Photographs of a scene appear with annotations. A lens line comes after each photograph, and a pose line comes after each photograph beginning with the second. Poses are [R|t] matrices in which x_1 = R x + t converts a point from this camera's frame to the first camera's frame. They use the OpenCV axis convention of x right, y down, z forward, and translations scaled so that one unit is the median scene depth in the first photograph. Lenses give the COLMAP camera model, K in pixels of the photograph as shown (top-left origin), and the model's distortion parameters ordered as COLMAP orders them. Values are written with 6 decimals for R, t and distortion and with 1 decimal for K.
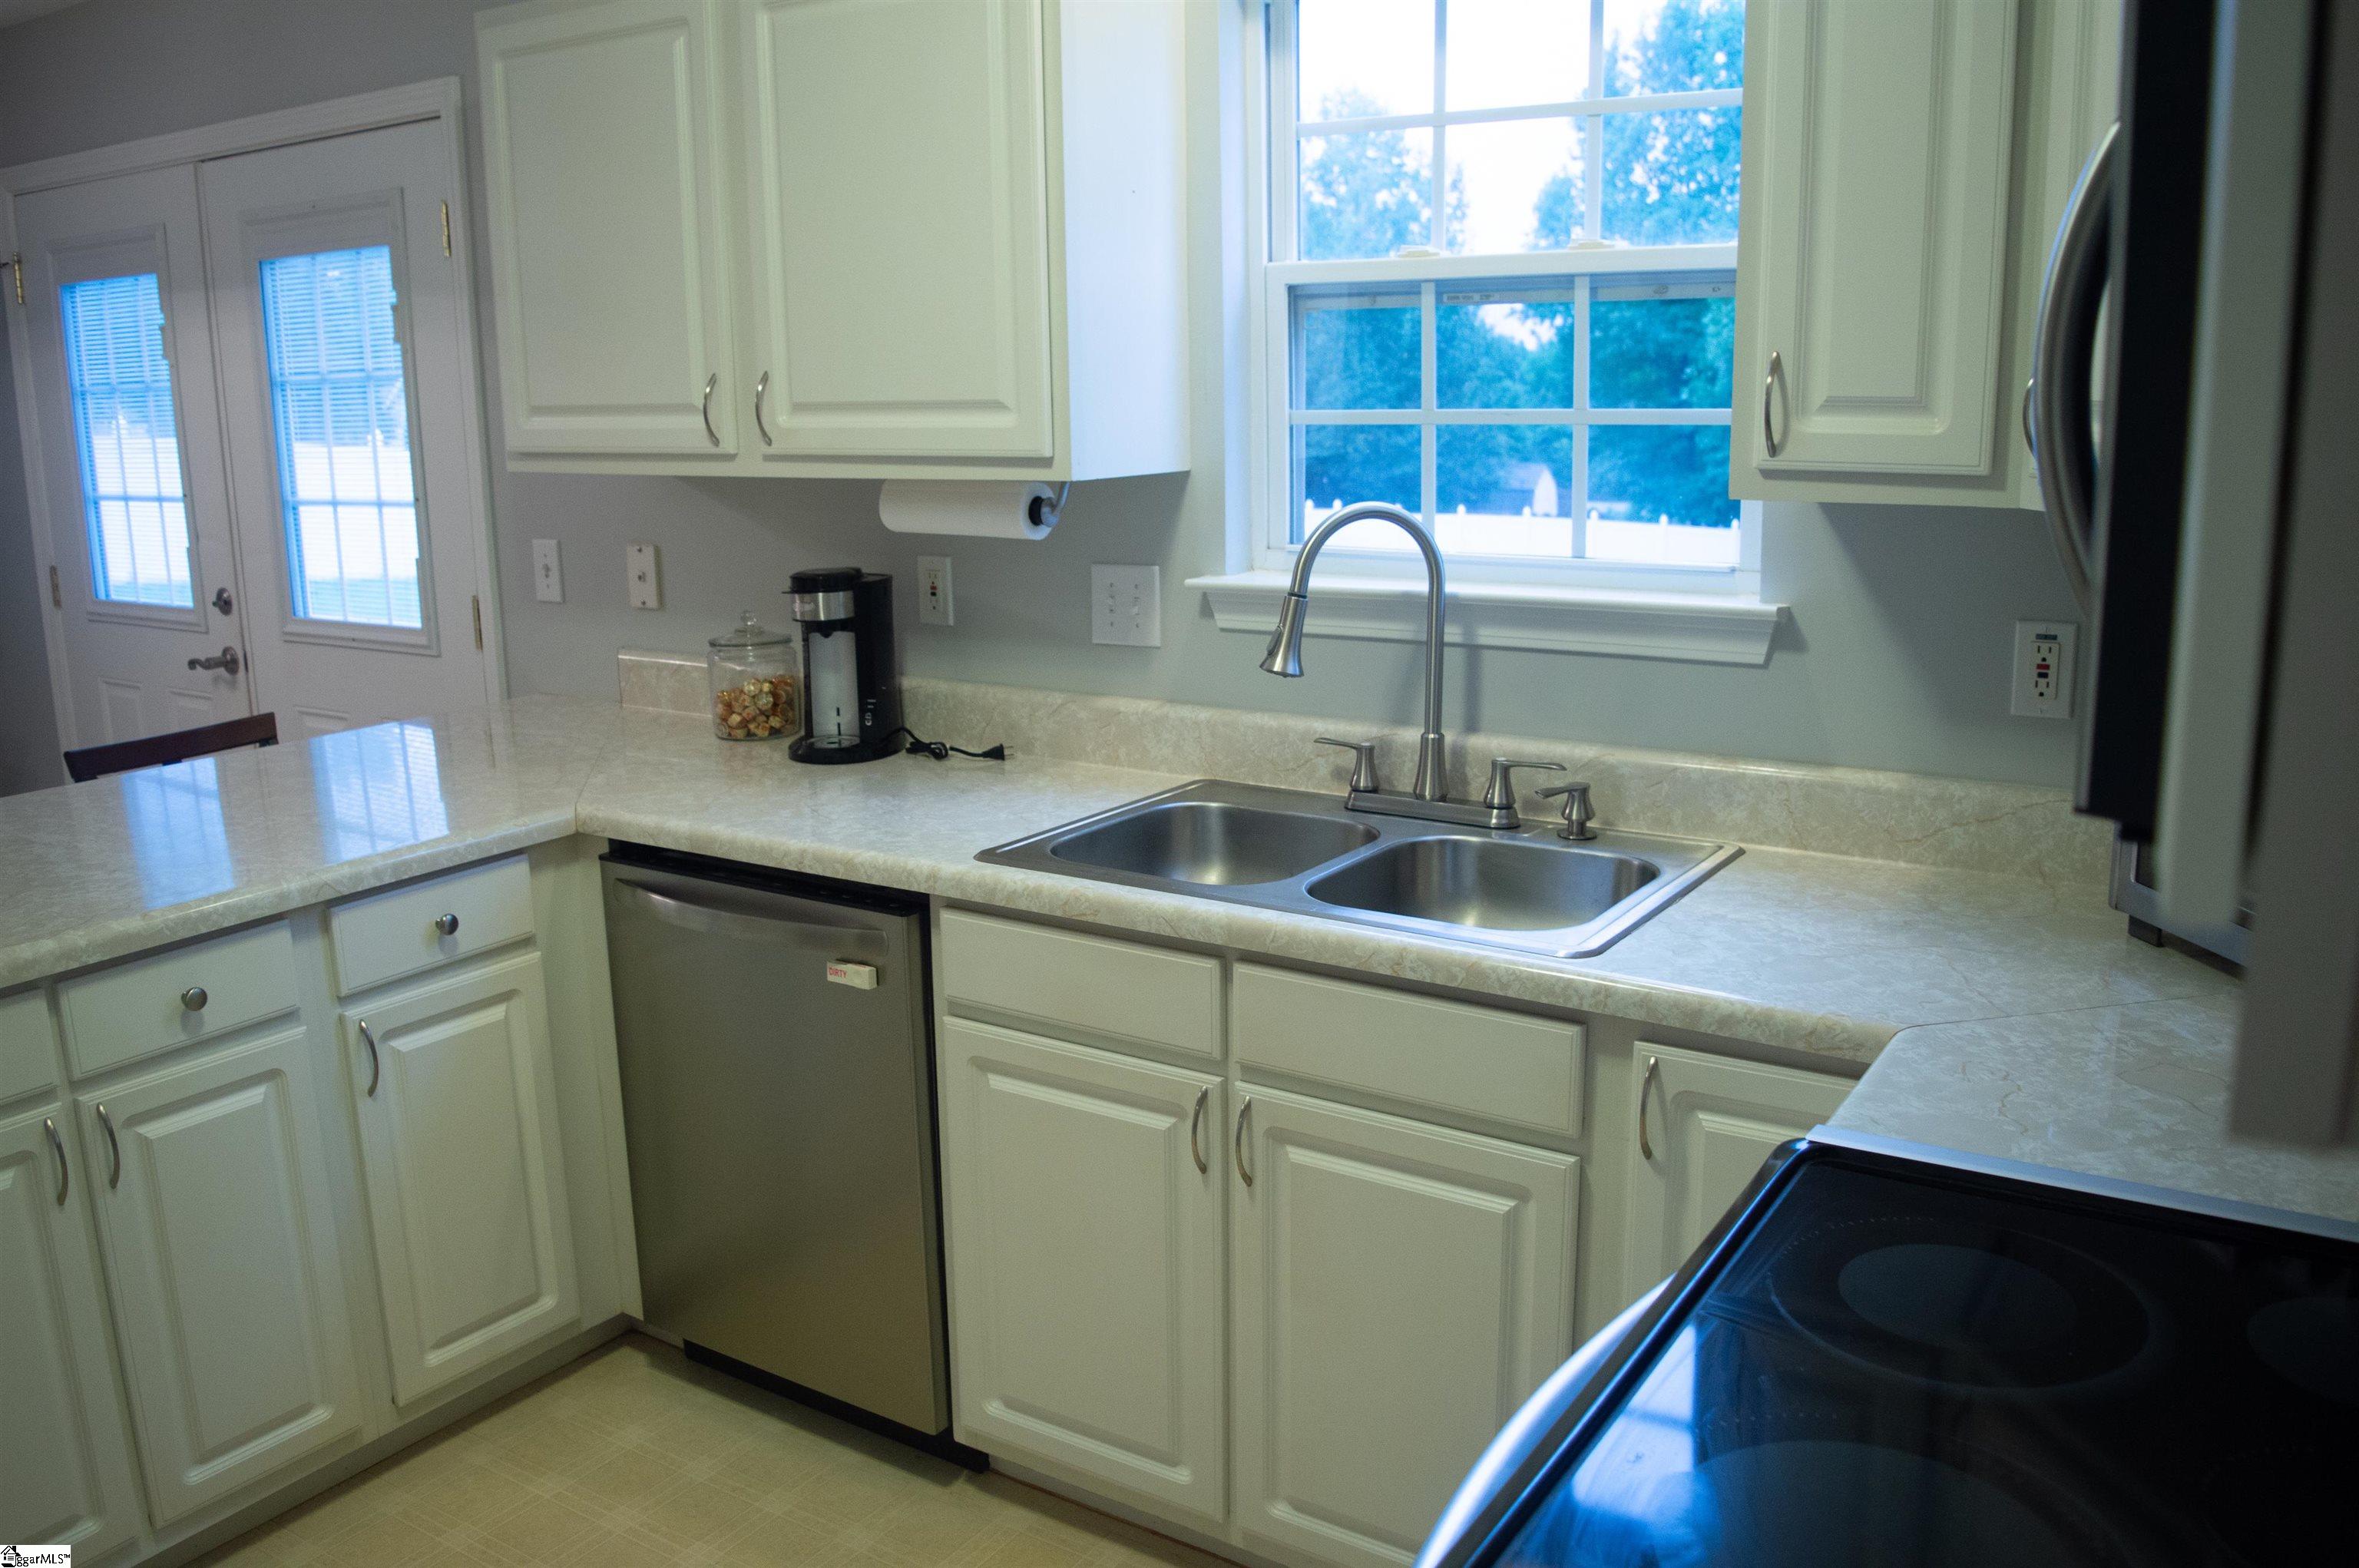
lens RADIAL K [[1817.7, 0, 1179.5], [0, 1817.7, 784.0], [0, 0, 1]] dist [-0.096417, -0.000393]
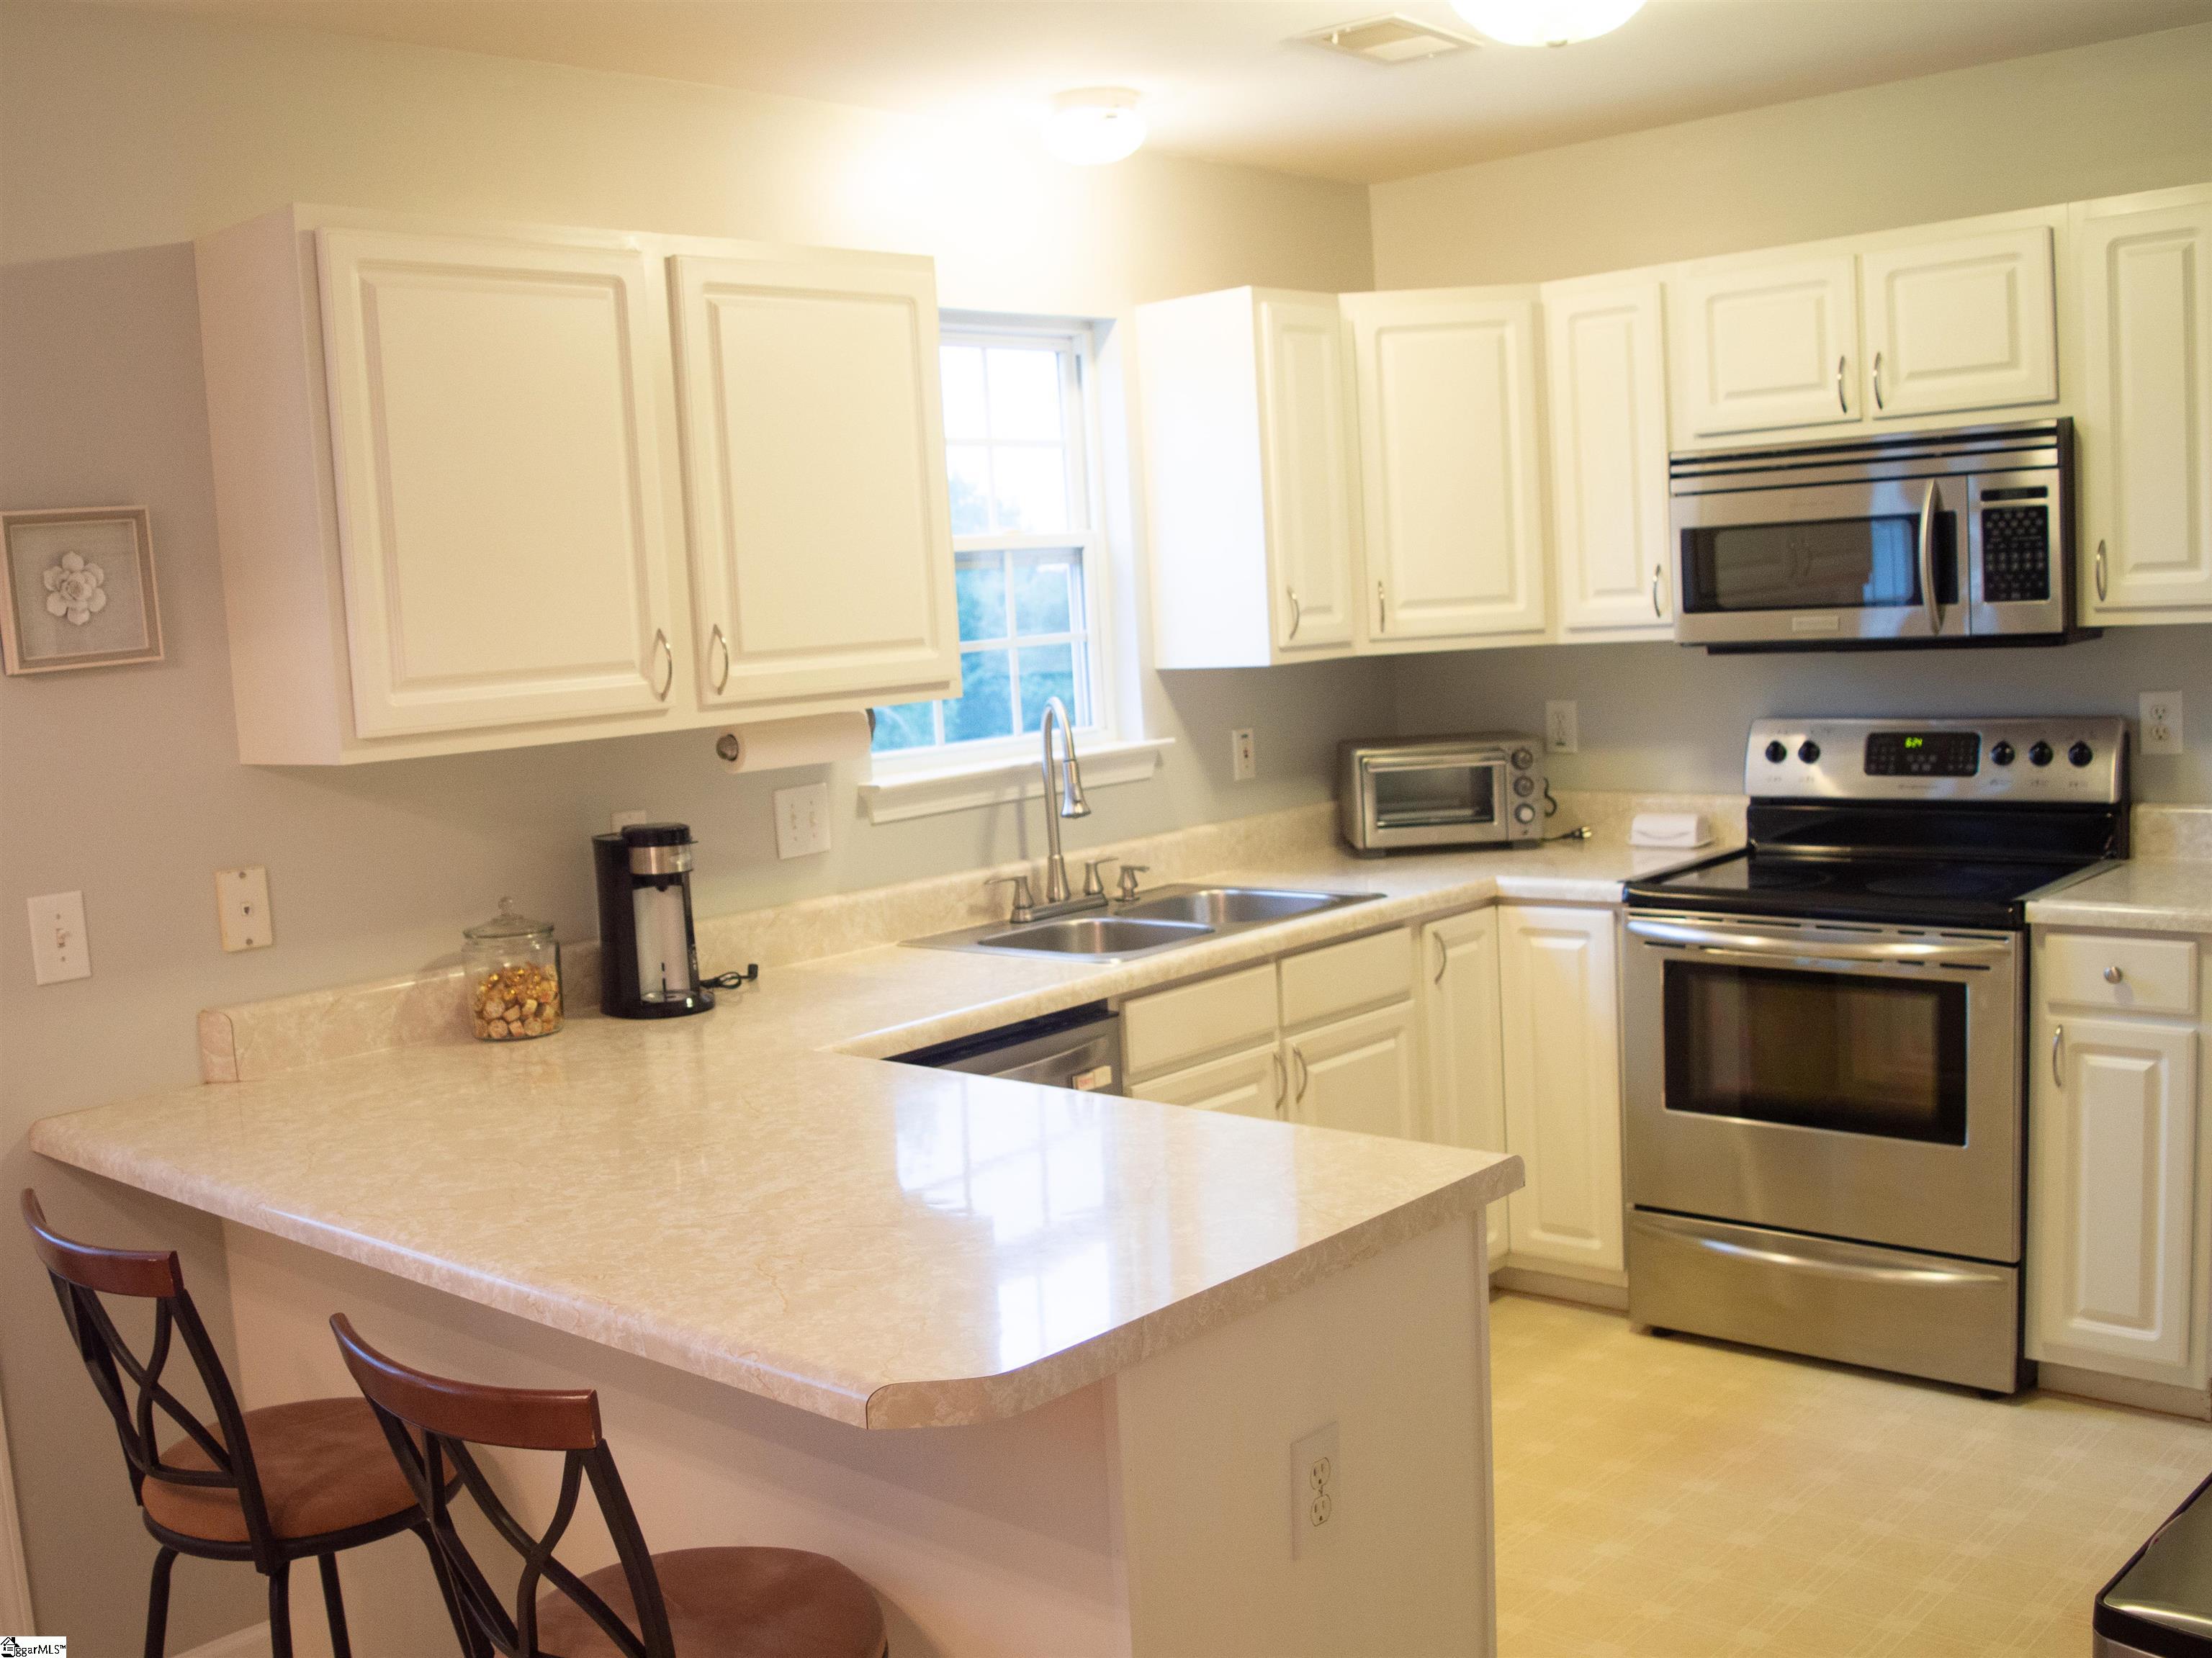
lens RADIAL K [[2078.0, 0, 1106.0], [0, 2078.0, 829.0], [0, 0, 1]] dist [-0.127119, 0.060030]
pose [[0.194210, -0.113171, 0.974410, -1.483027], [0.267349, 0.961827, 0.058424, -0.135933], [-0.943826, 0.249161, 0.217053, 0.597819]]
